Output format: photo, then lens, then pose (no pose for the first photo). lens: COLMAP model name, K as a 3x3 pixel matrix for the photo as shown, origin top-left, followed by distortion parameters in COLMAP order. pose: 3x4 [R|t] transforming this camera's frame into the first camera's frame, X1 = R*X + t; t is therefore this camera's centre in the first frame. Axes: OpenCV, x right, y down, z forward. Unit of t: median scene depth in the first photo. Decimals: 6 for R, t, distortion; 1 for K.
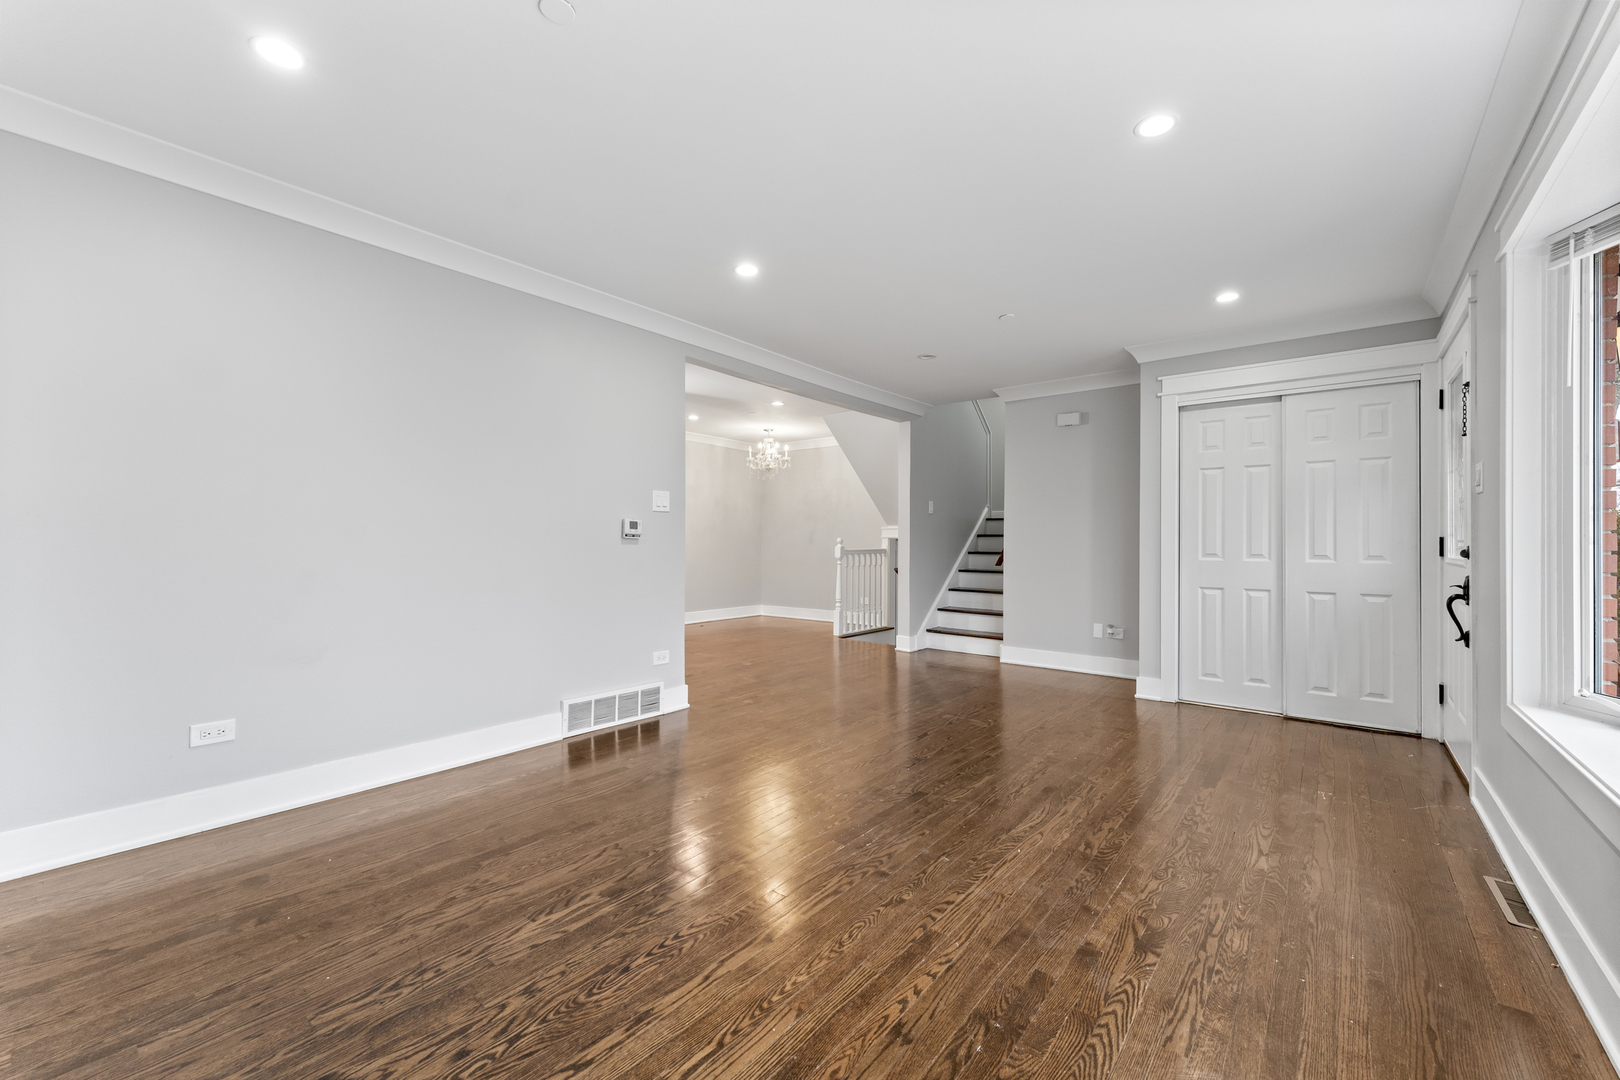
lens RADIAL K [[651.4, 0, 809.1], [0, 651.4, 560.0], [0, 0, 1]] dist [0.000664, 0.000055]
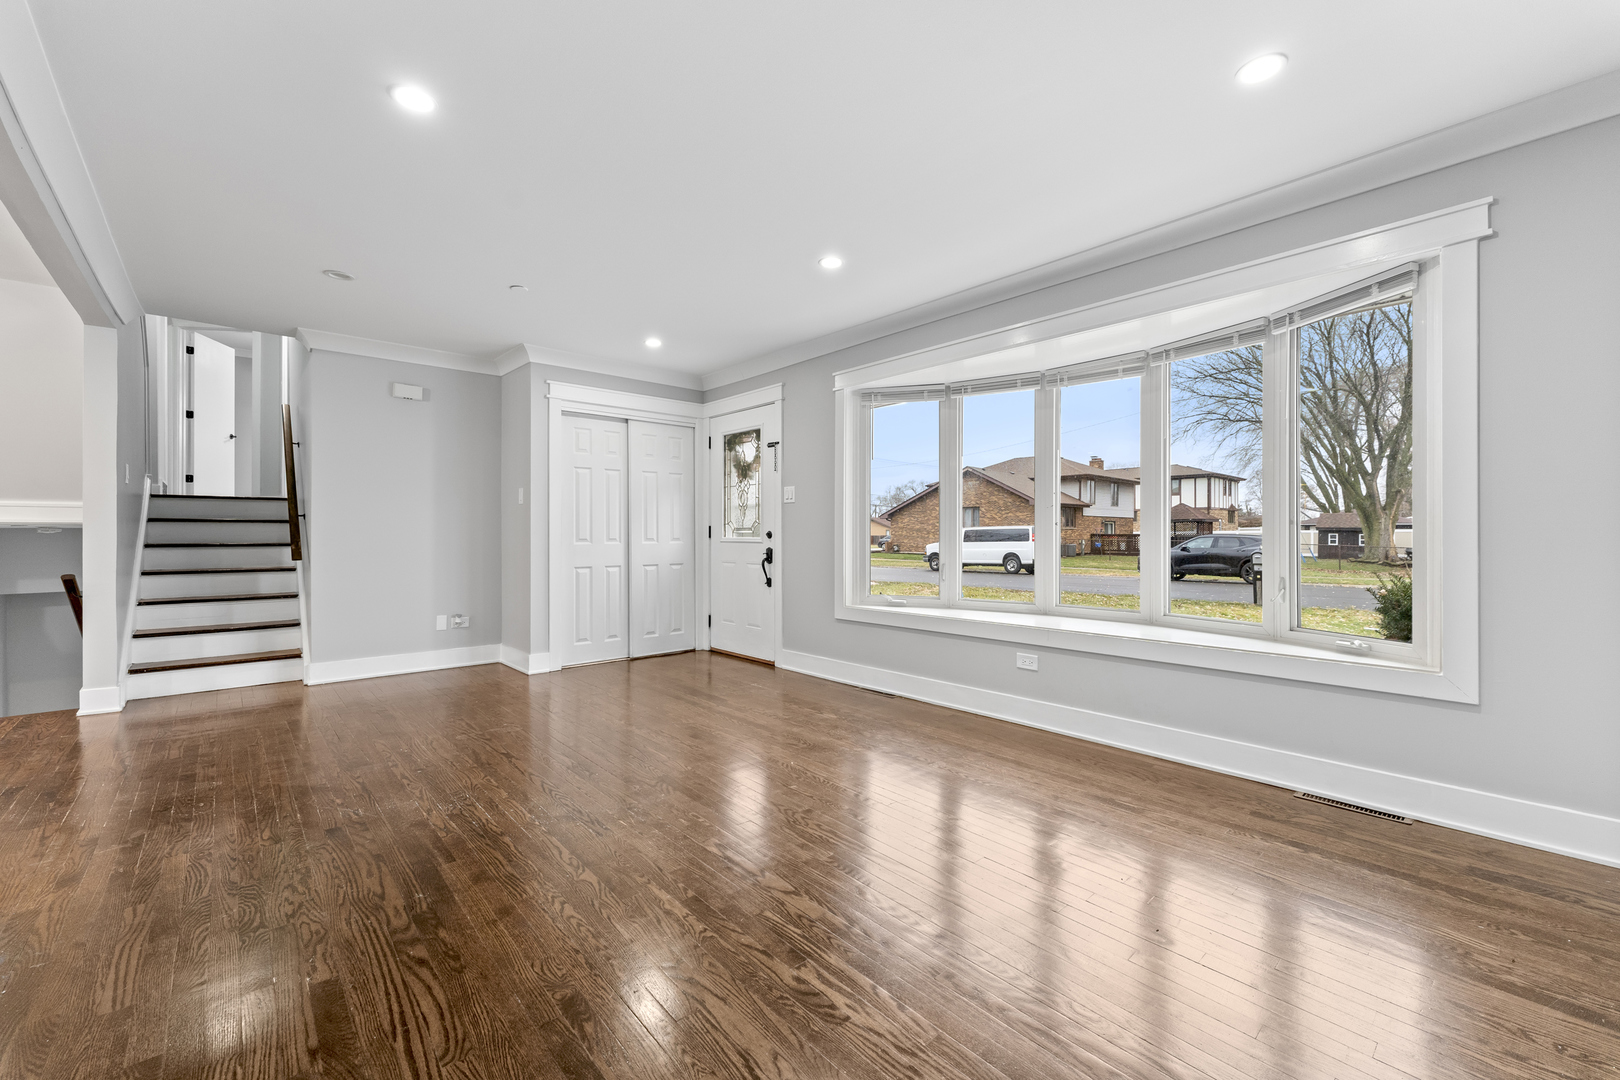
lens RADIAL K [[657.8, 0, 812.7], [0, 657.8, 547.9], [0, 0, 1]] dist [0.001798, 0.000244]
pose [[0.150468, -0.028304, 0.988210, -0.594653], [0.029408, 0.999276, 0.024143, -0.010620], [-0.988177, 0.025428, 0.151191, 0.458059]]
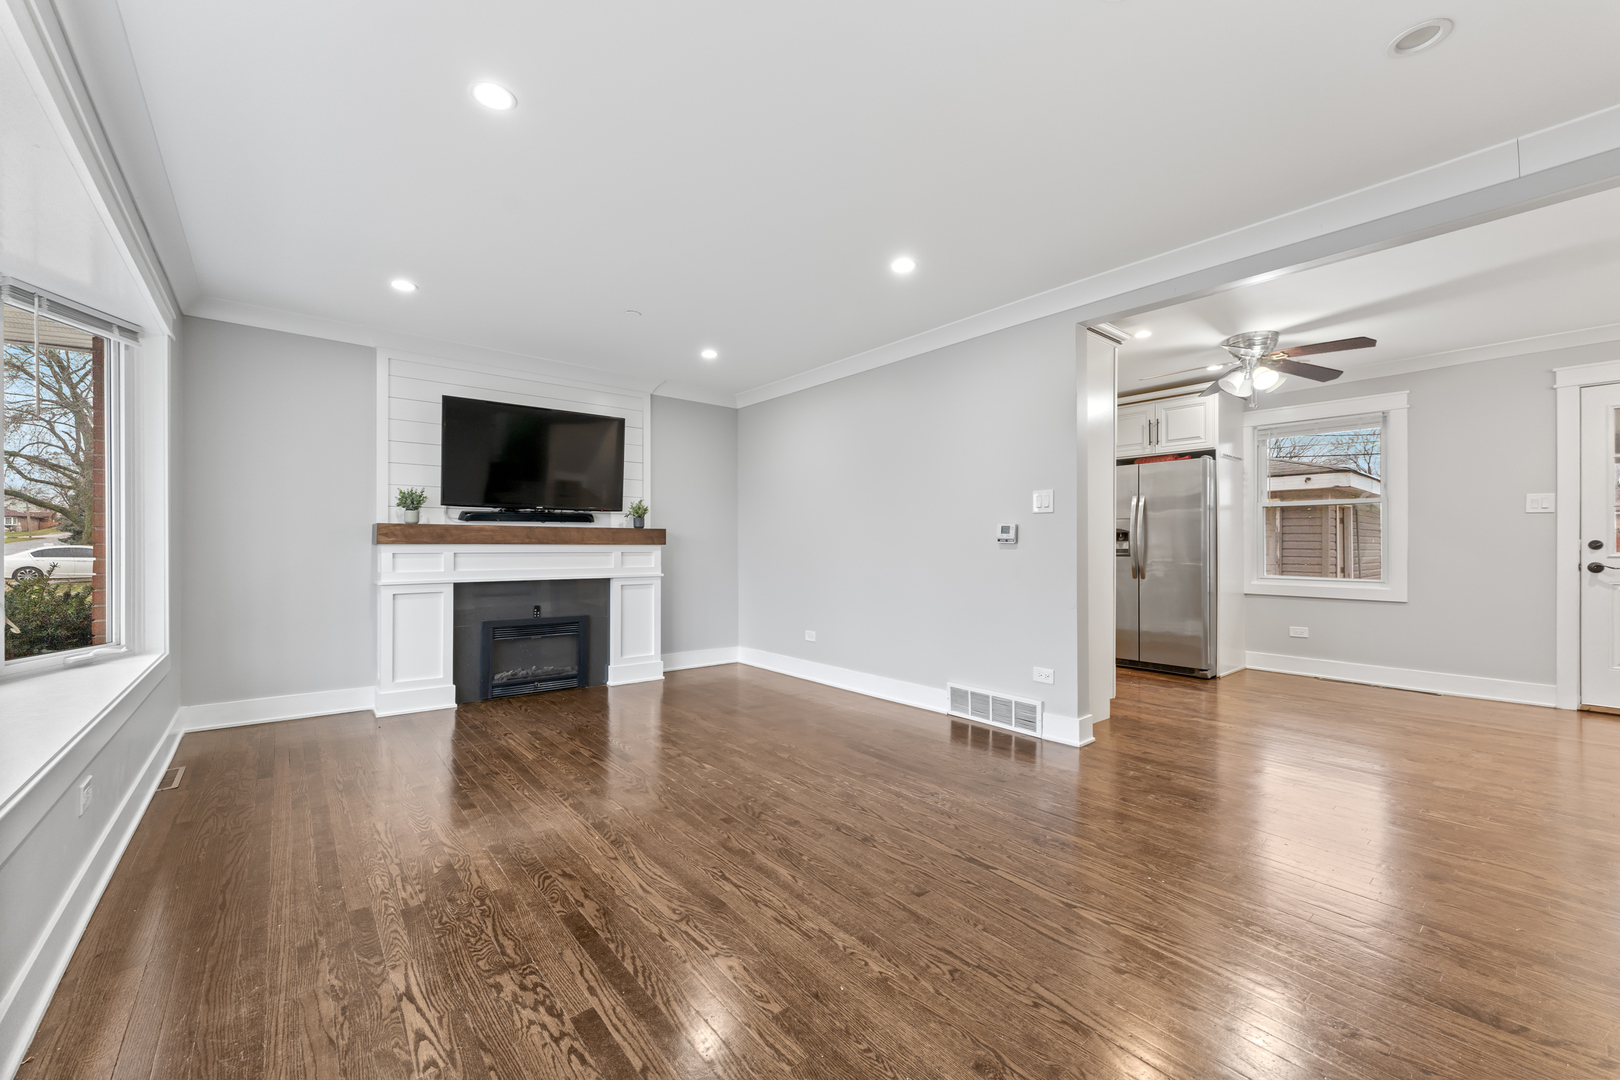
lens RADIAL K [[641.1, 0, 808.3], [0, 641.1, 549.5], [0, 0, 1]] dist [-0.003879, -0.000280]
pose [[-0.200975, -0.004916, -0.979584, 0.773514], [-0.030172, 0.999544, 0.001174, -0.016480], [0.979132, 0.029793, -0.201031, 0.935194]]
